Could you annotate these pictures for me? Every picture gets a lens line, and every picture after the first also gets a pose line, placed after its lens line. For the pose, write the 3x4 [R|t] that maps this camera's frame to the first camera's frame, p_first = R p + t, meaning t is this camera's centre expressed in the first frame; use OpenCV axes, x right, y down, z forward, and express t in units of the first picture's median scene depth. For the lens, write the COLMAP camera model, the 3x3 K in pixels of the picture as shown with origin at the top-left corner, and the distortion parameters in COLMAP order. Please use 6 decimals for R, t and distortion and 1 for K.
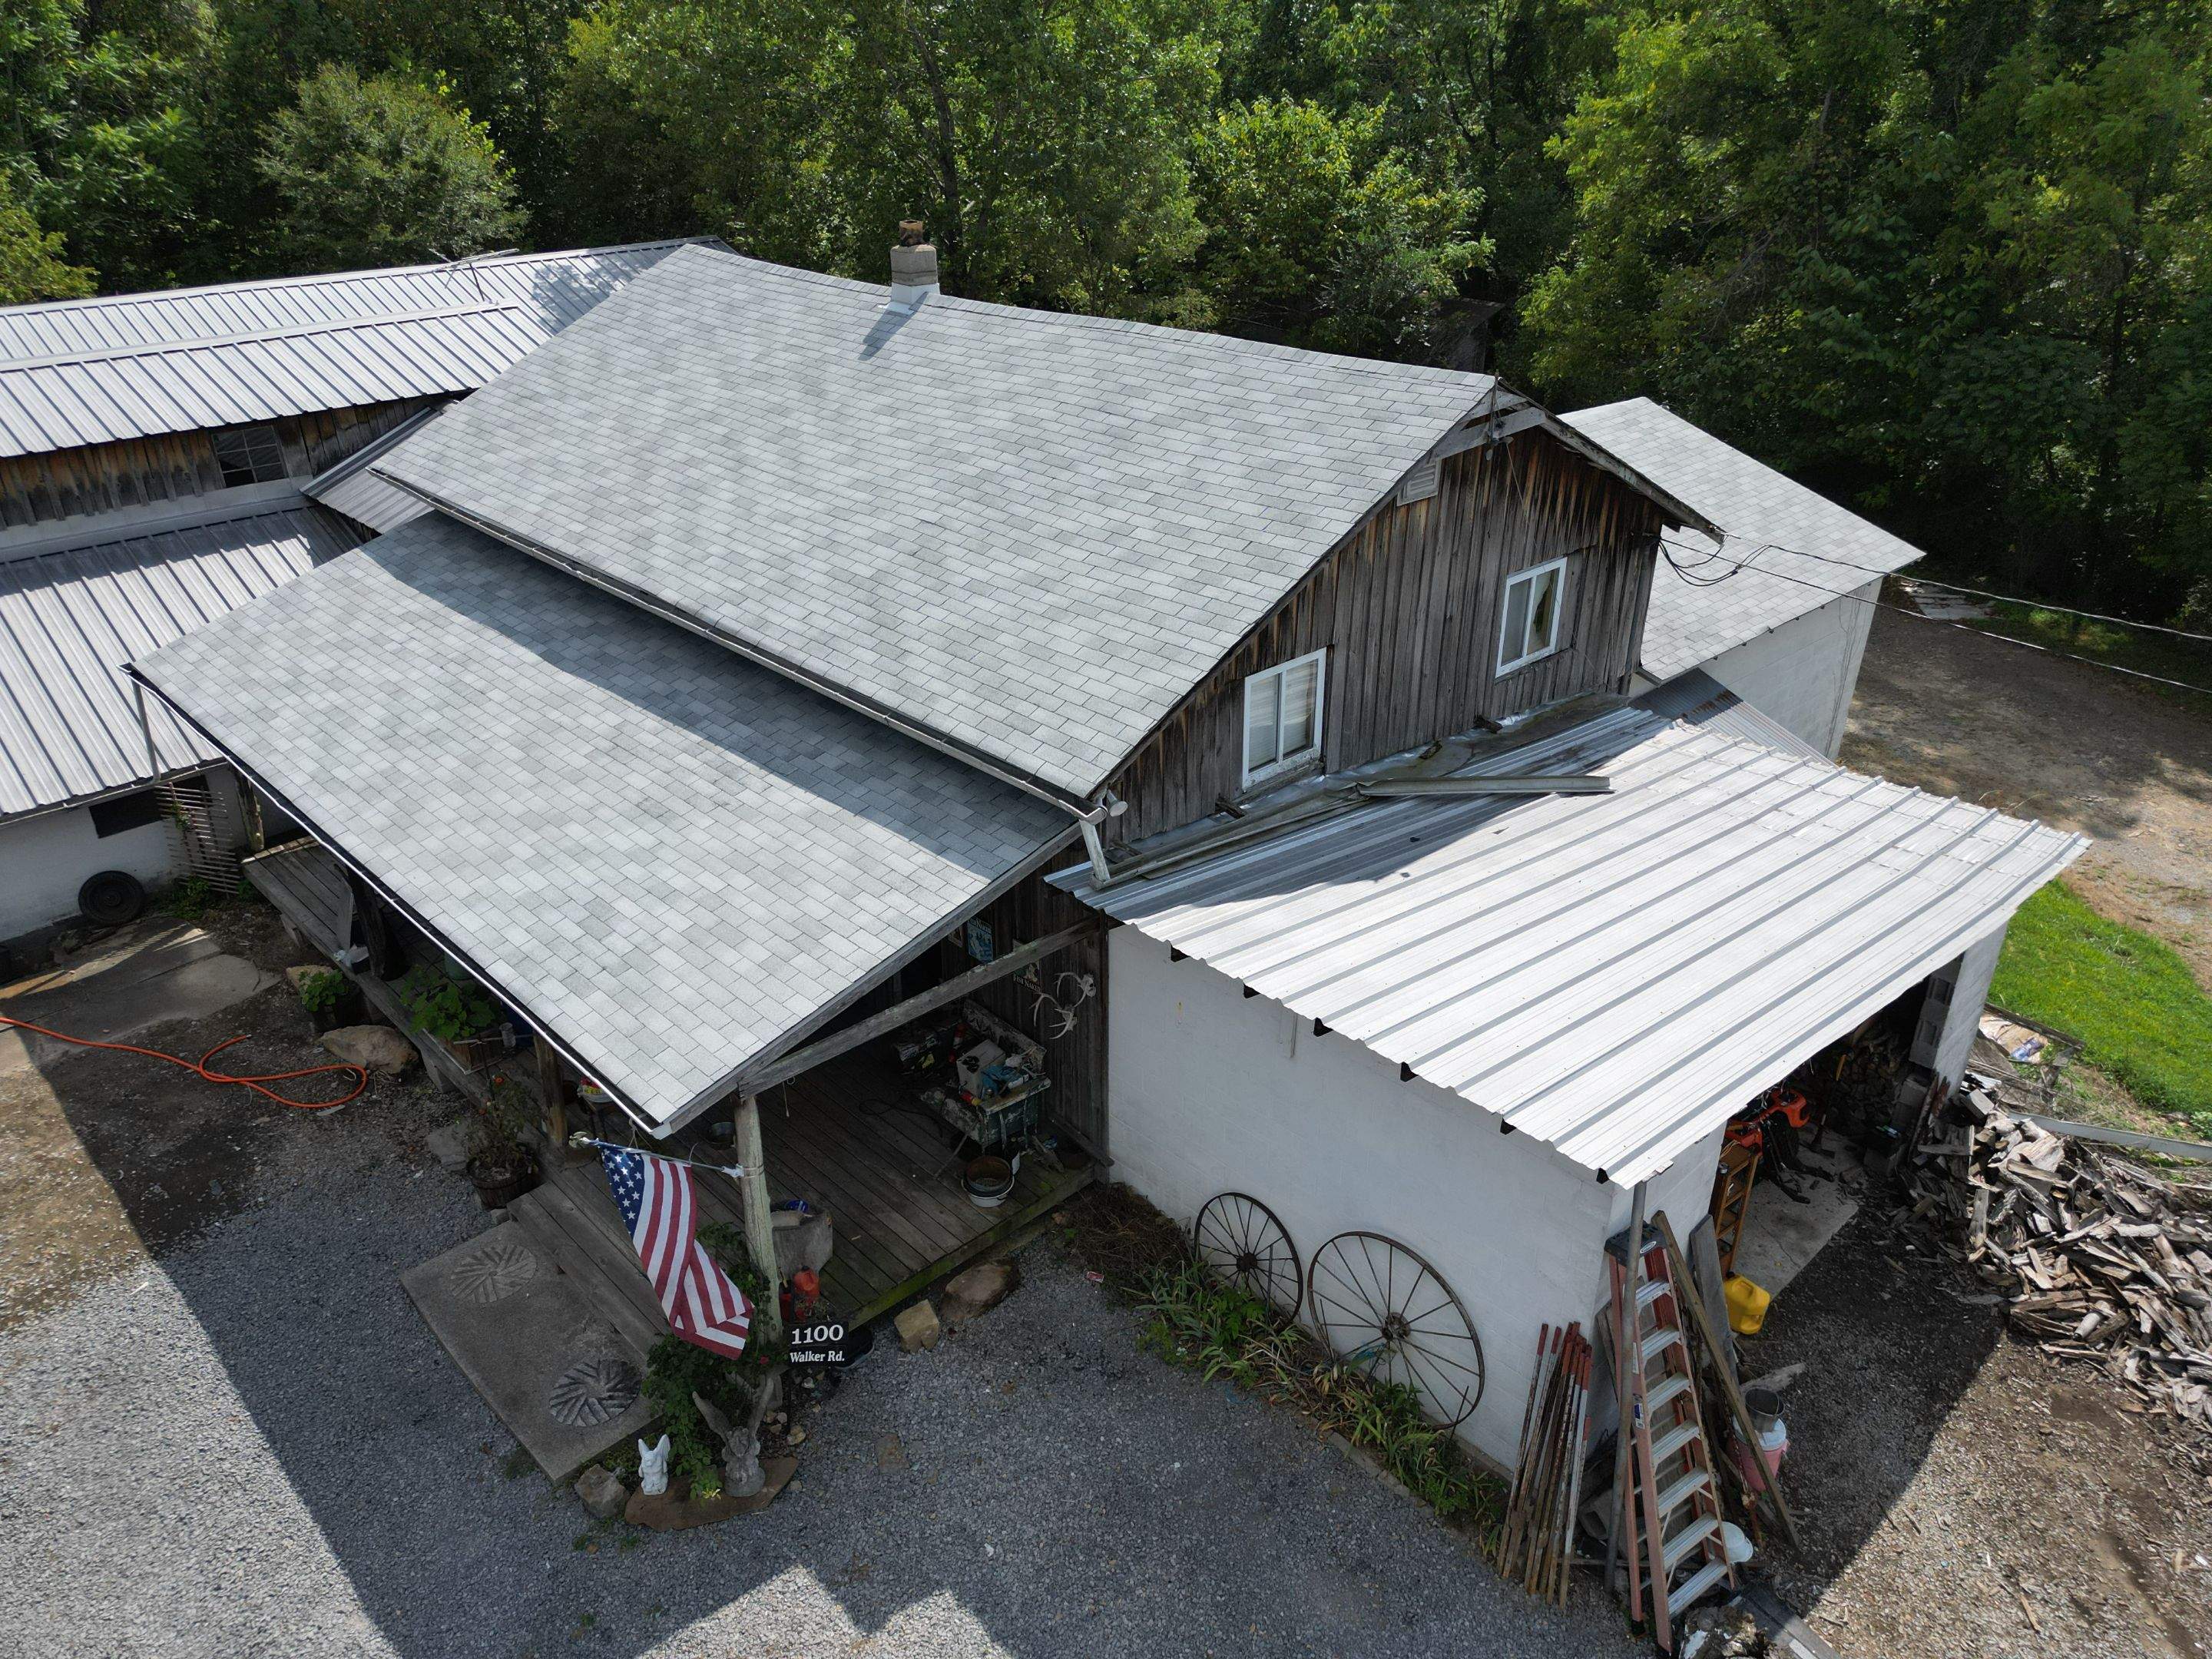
lens RADIAL K [[1547.4, 0, 1100.0], [0, 1547.4, 836.4], [0, 0, 1]] dist [0.078956, -0.075024]
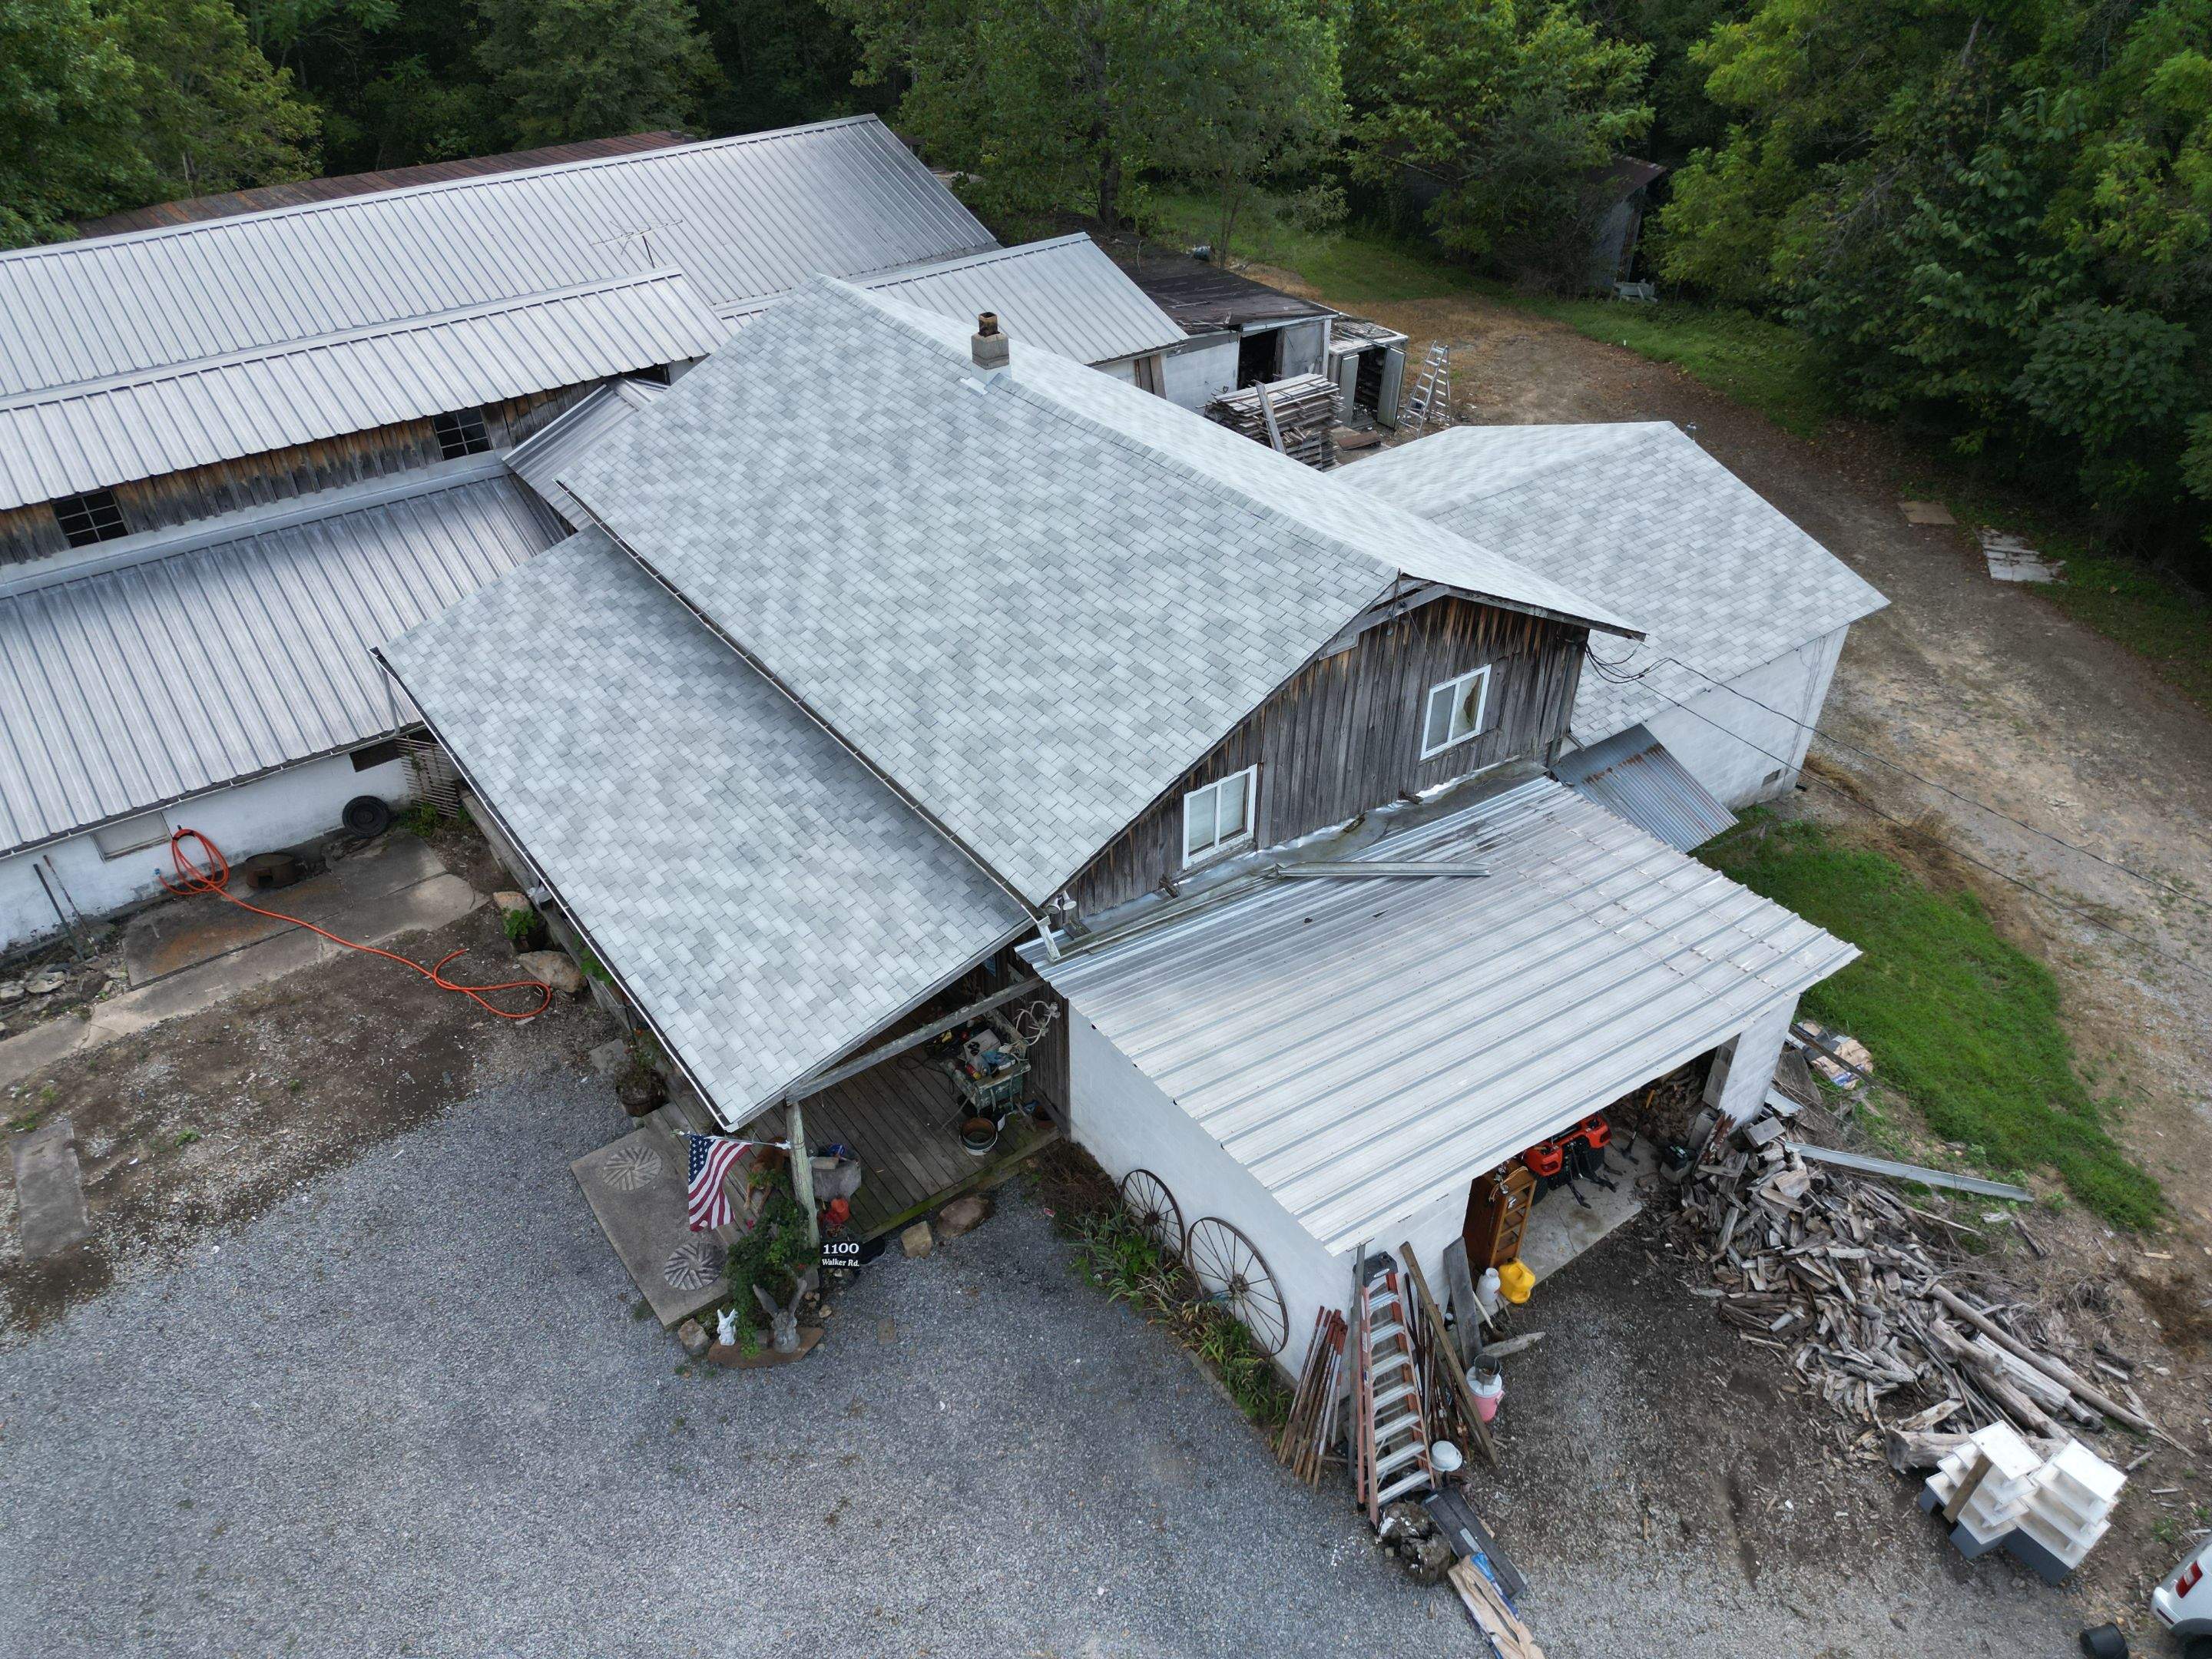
lens RADIAL K [[1547.4, 0, 1100.0], [0, 1547.4, 836.4], [0, 0, 1]] dist [0.078956, -0.075024]
pose [[0.992138, 0.074763, -0.100367, 0.139740], [-0.058044, 0.985372, 0.160228, -0.243978], [0.110878, -0.153142, 0.981964, -0.271701]]
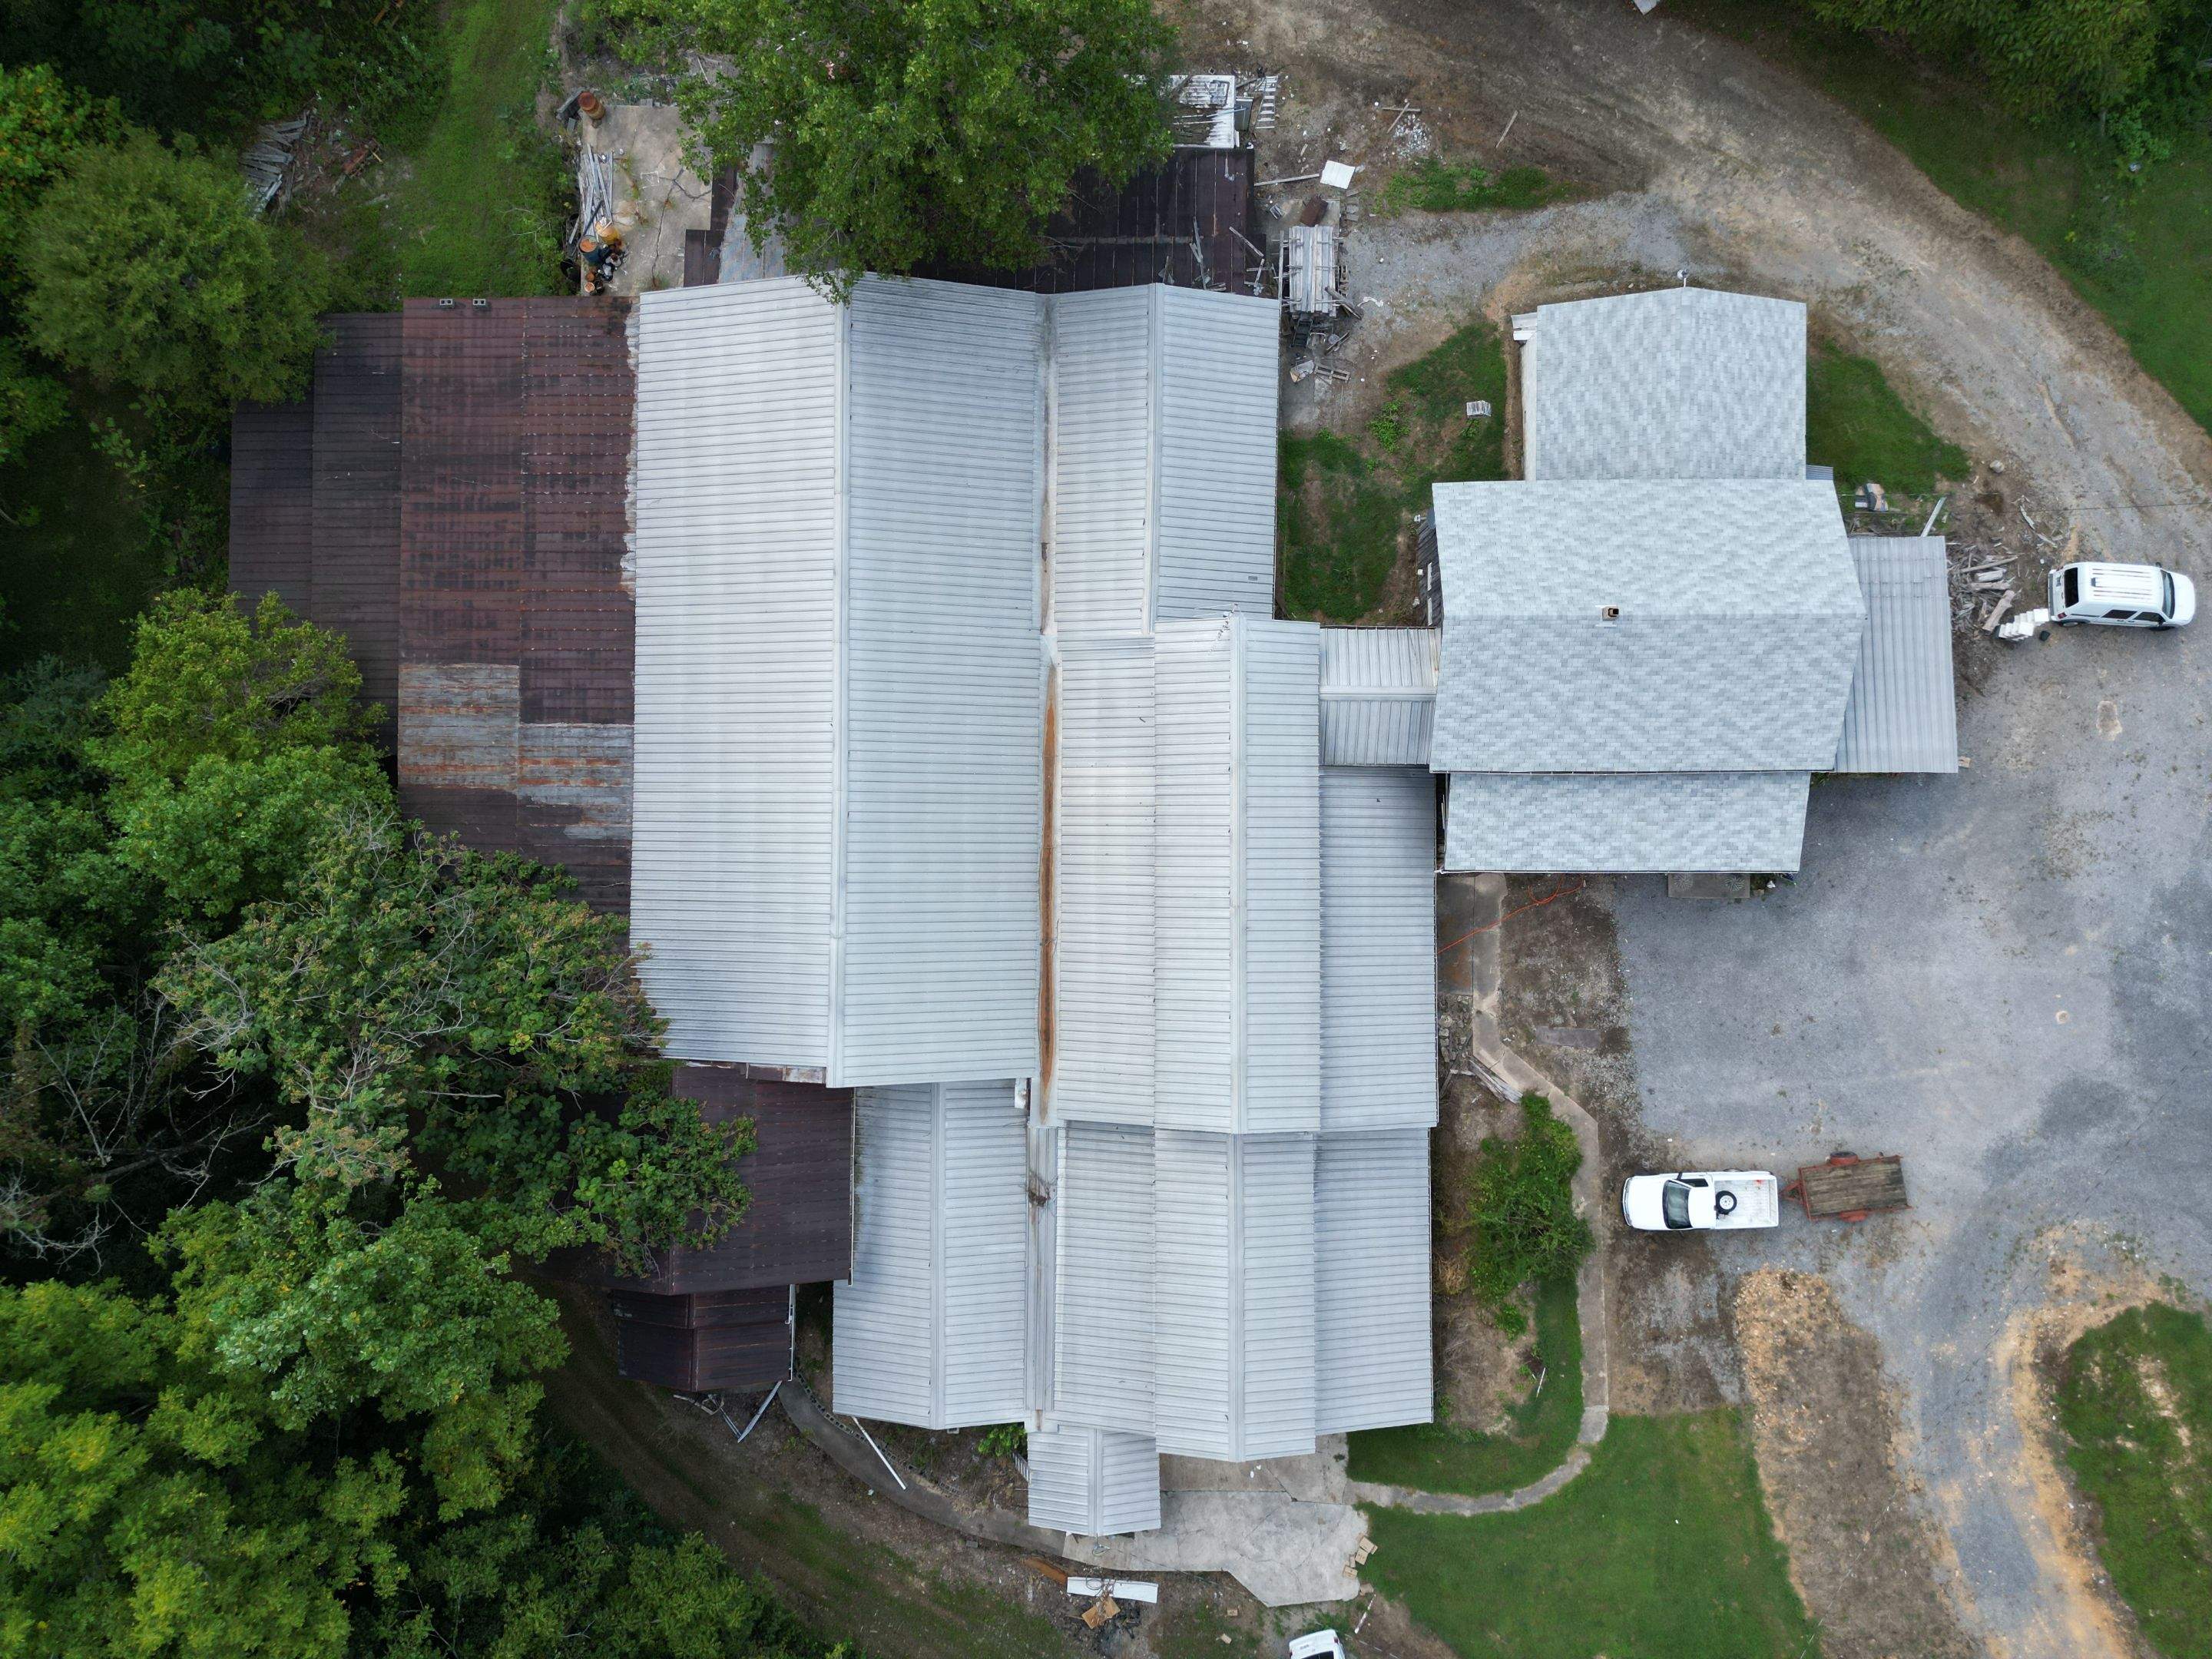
lens RADIAL K [[1569.8, 0, 1093.0], [0, 1569.8, 832.4], [0, 0, 1]] dist [0.063905, -0.065873]
pose [[0.689524, -0.724076, 0.016433, -1.325195], [0.335607, 0.339534, 0.878683, -3.692487], [-0.641813, -0.600358, 0.477123, 0.049842]]
